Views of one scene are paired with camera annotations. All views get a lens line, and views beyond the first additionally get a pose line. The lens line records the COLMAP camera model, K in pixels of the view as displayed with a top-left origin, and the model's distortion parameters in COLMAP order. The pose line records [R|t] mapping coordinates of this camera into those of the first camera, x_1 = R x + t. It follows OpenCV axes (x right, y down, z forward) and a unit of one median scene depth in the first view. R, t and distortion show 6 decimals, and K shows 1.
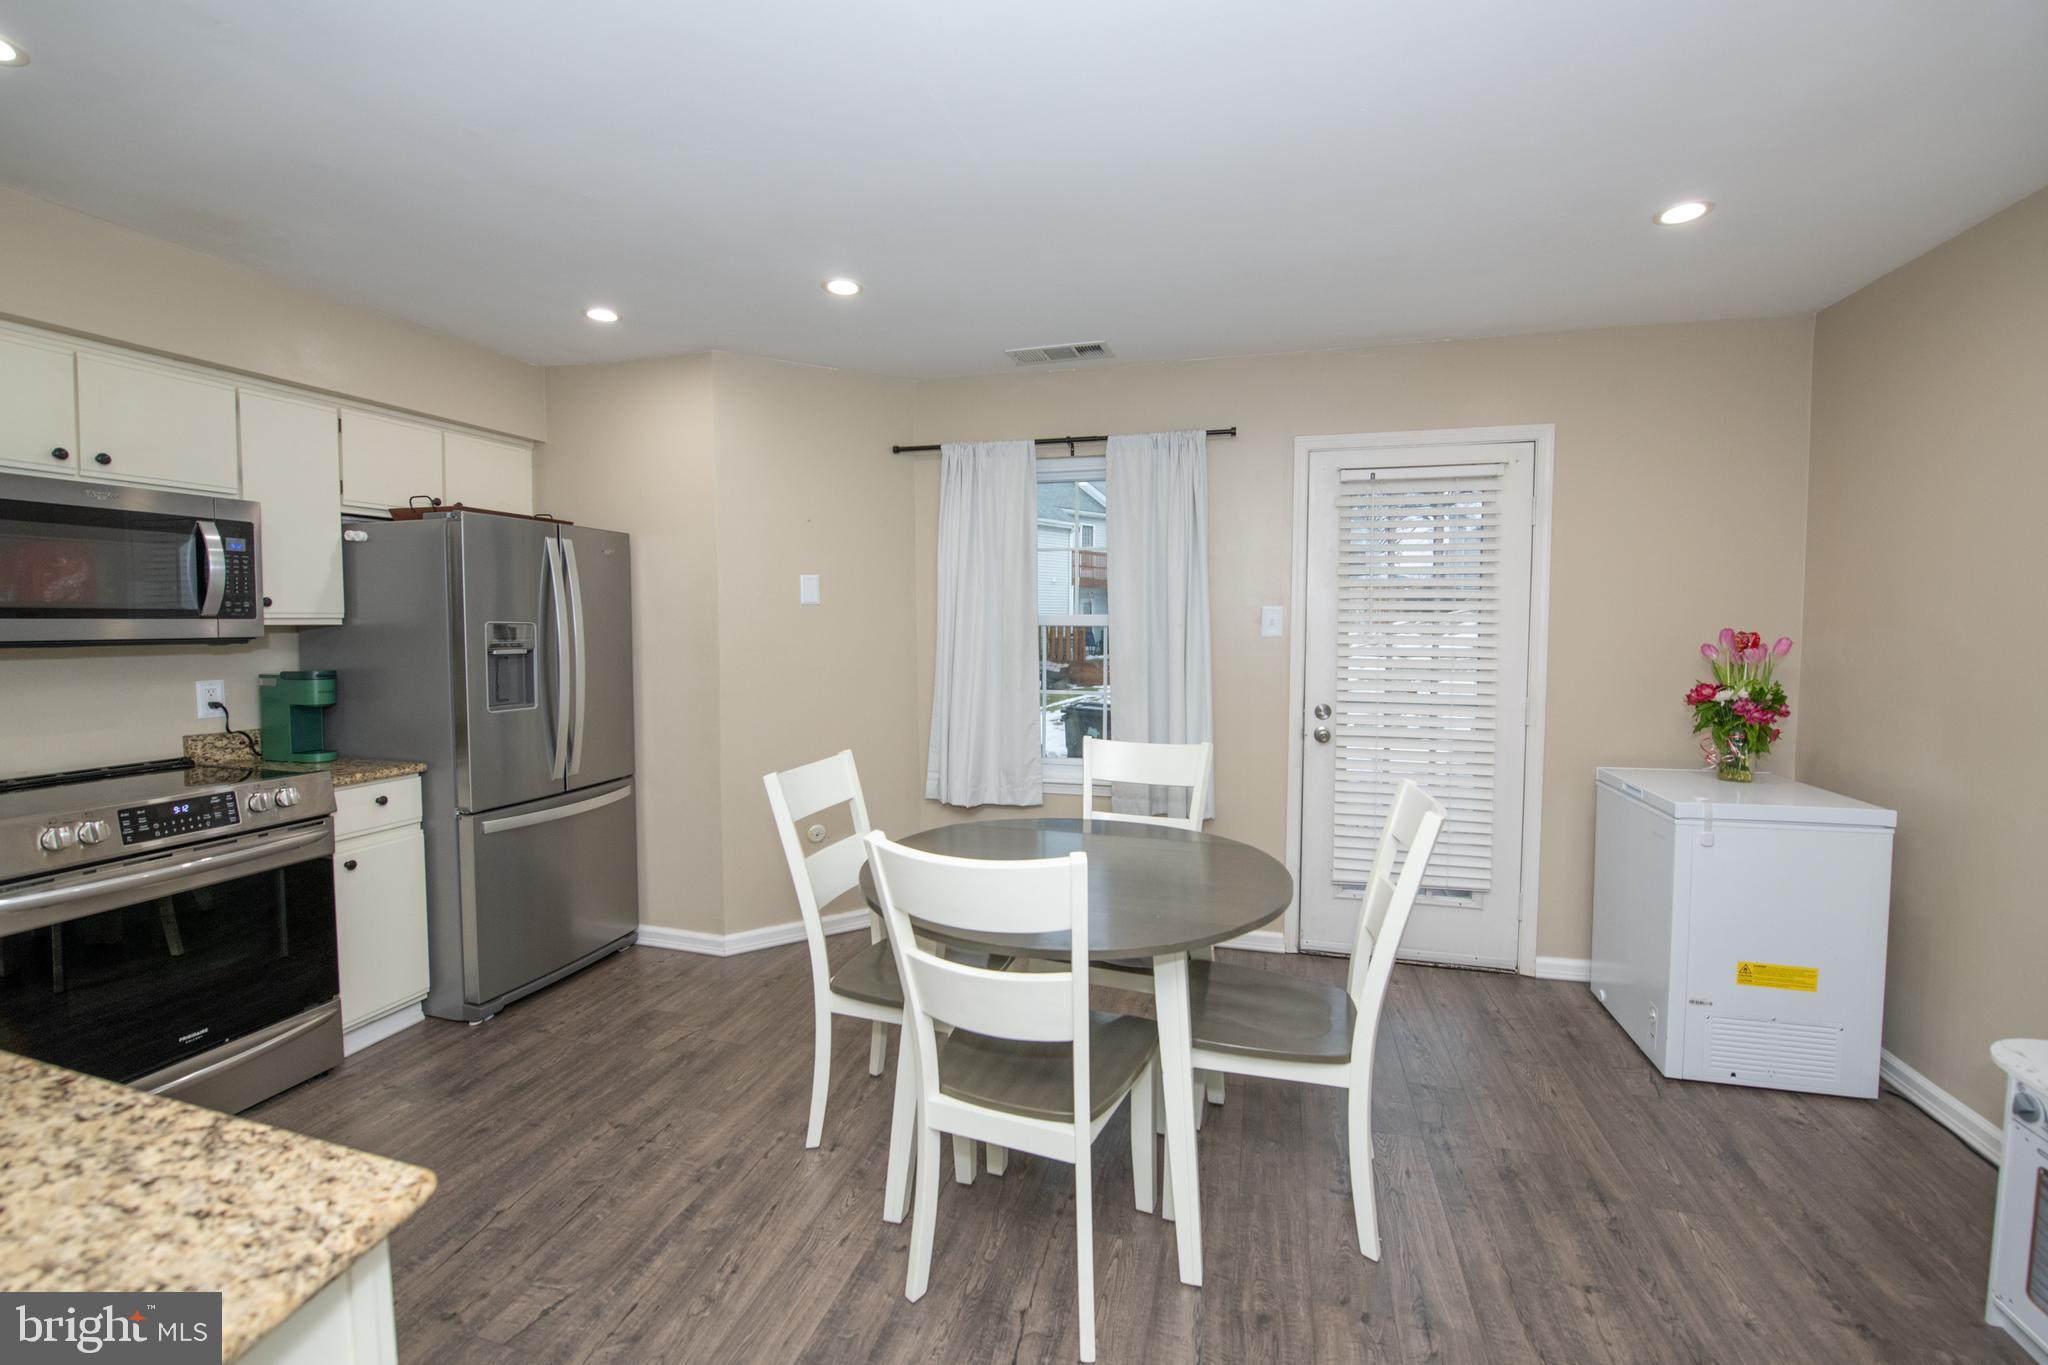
lens RADIAL K [[850.5, 0, 1029.5], [0, 850.5, 659.7], [0, 0, 1]] dist [-0.016592, -0.001074]
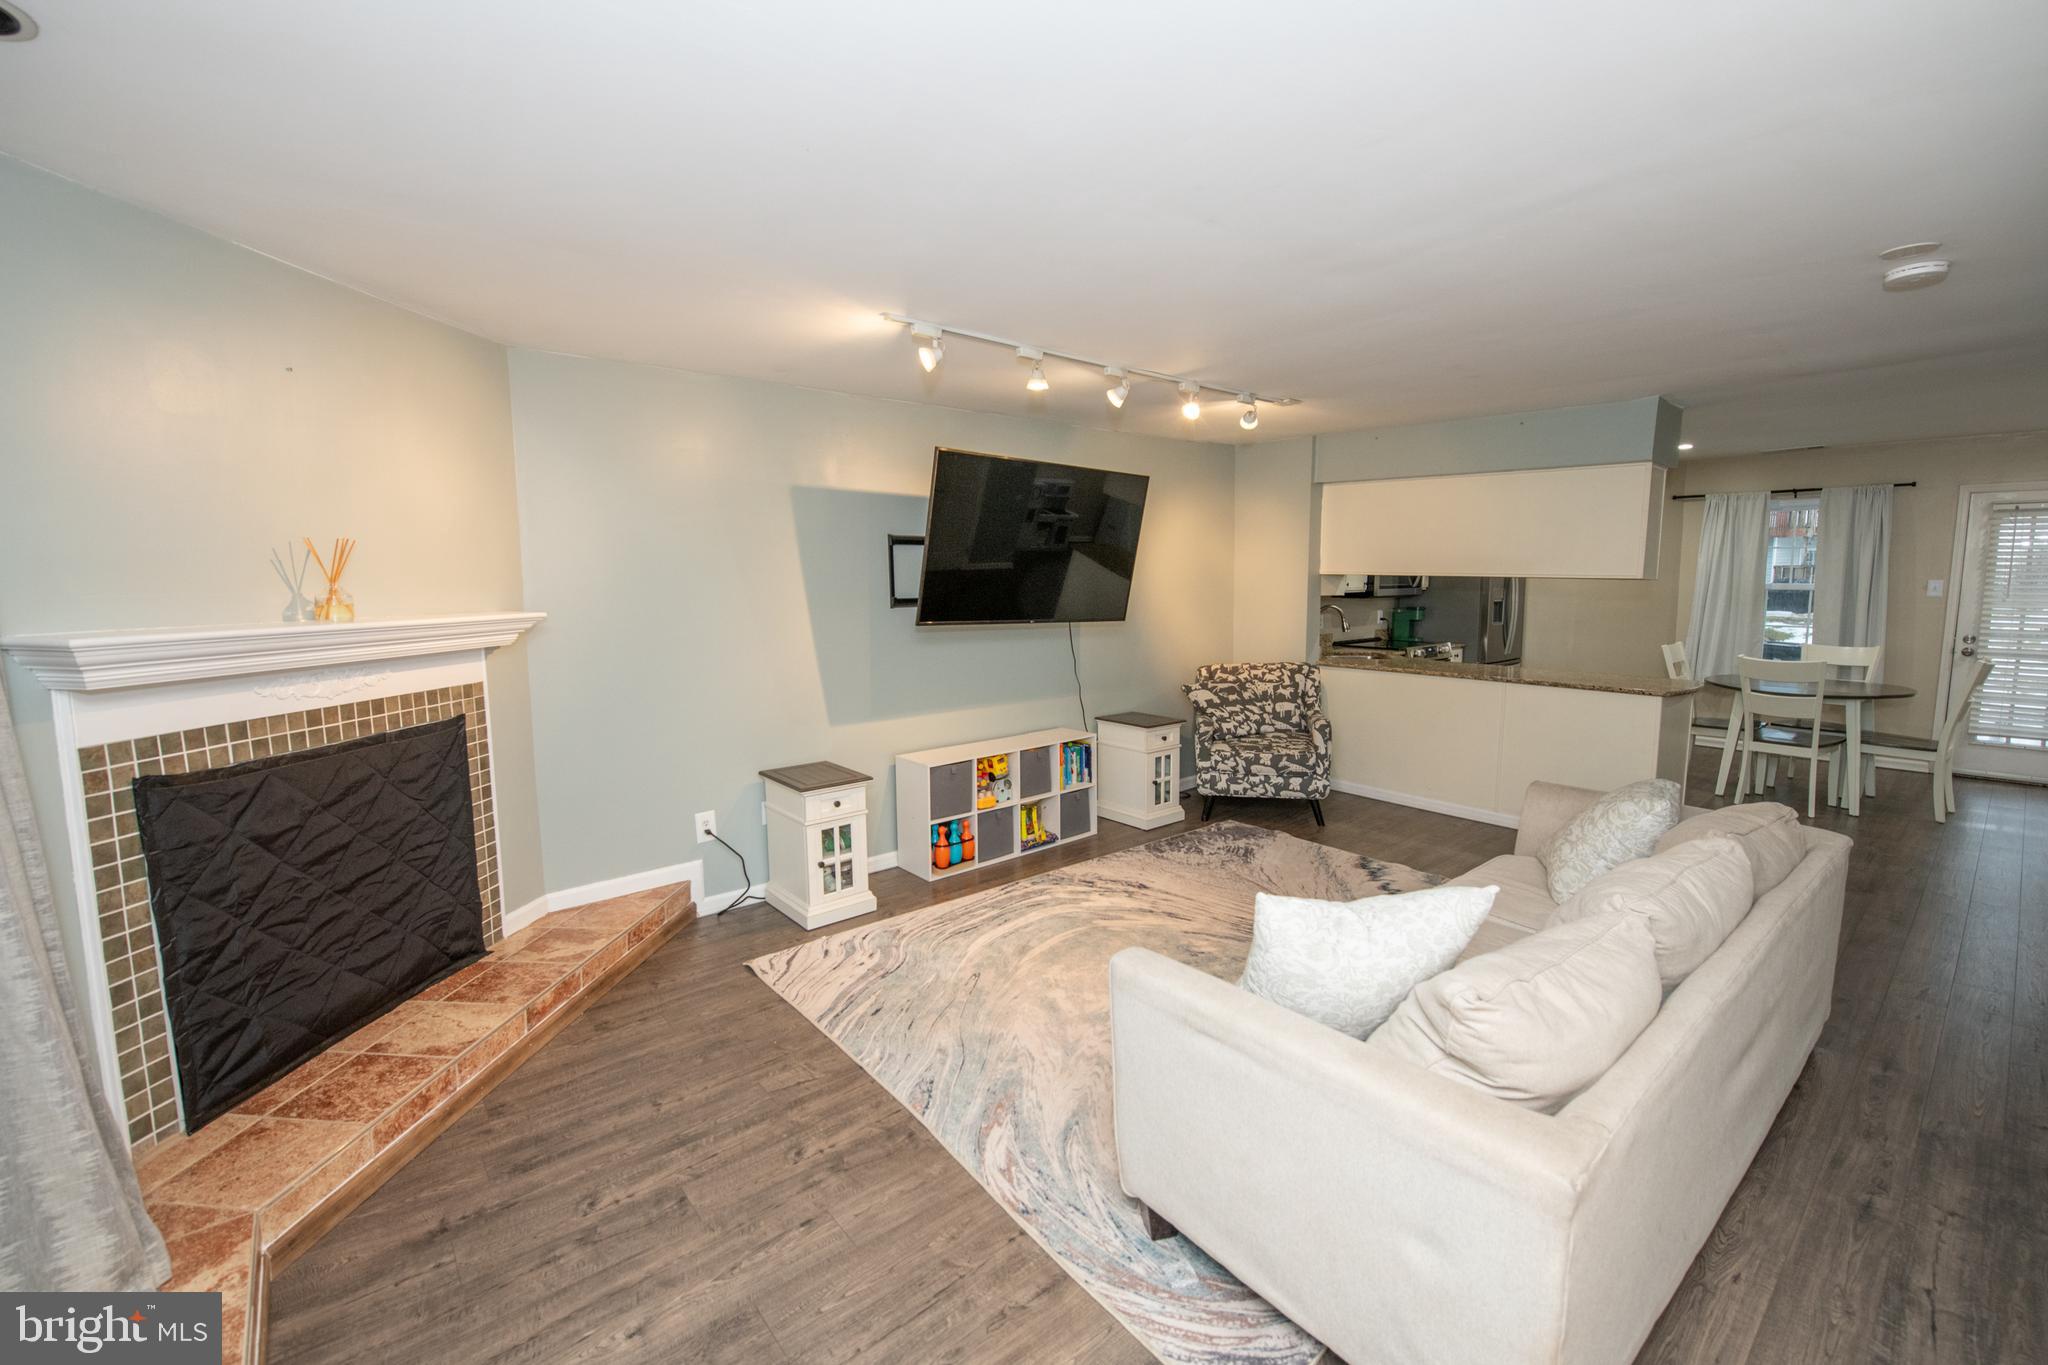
lens RADIAL K [[849.4, 0, 1010.2], [0, 849.4, 673.9], [0, 0, 1]] dist [-0.014399, -0.002135]
pose [[0.816775, 0.055887, -0.574243, -0.410931], [-0.015213, 0.997038, 0.075397, 0.046585], [0.576755, -0.052847, 0.815206, -2.206486]]
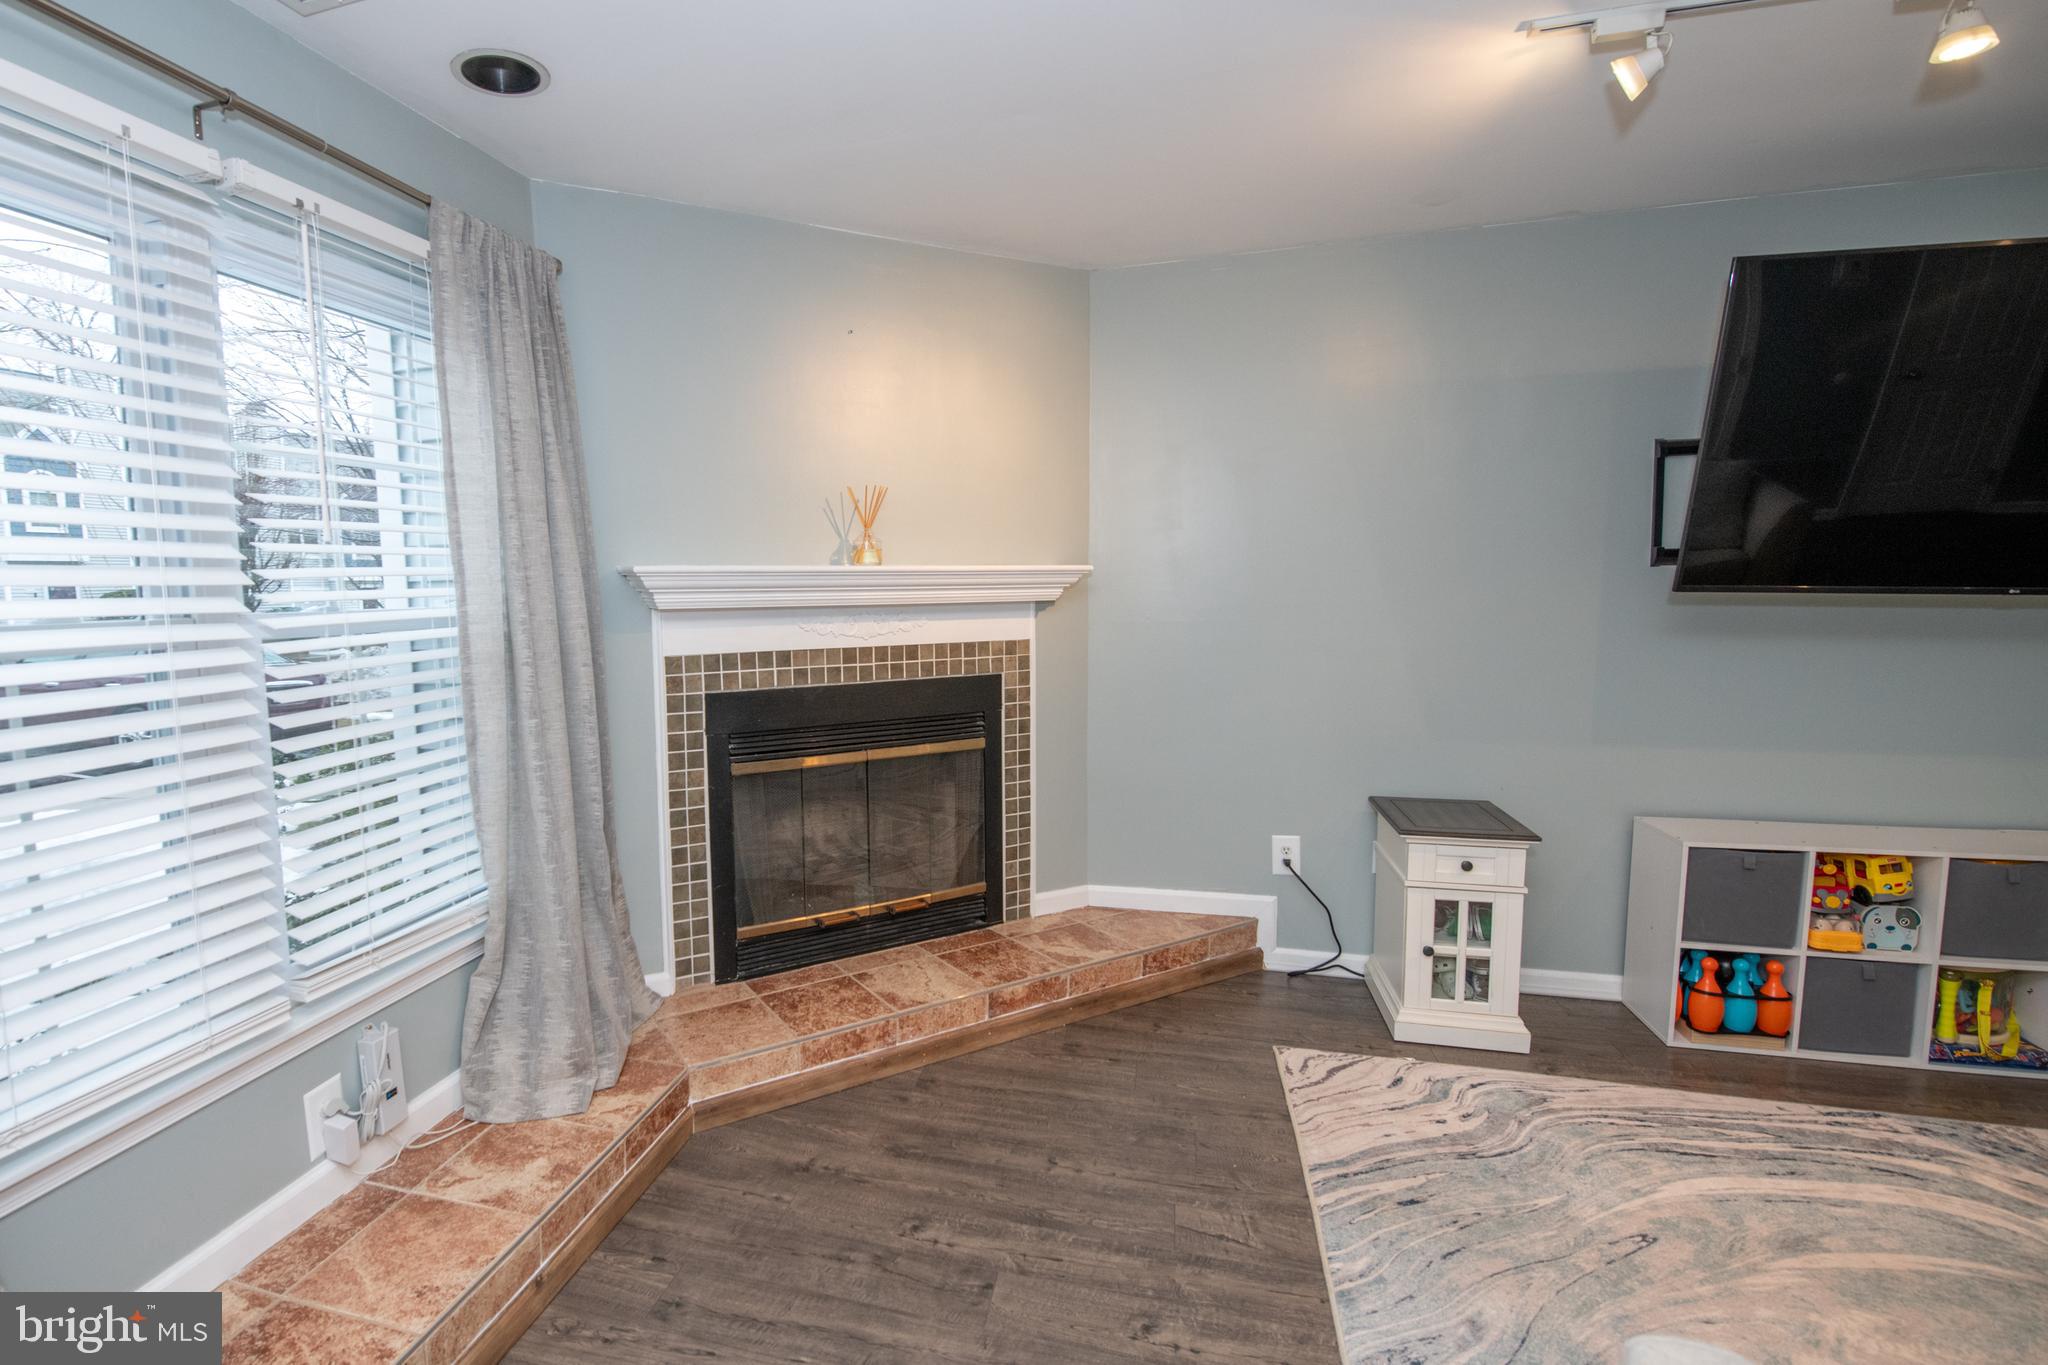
lens RADIAL K [[950.0, 0, 863.2], [0, 950.0, 685.4], [0, 0, 1]] dist [-0.017582, -0.001122]
pose [[-0.039716, 0.103098, -0.993878, -0.443852], [-0.024272, 0.994270, 0.104109, 0.096989], [0.998916, 0.028258, -0.036986, -1.811529]]
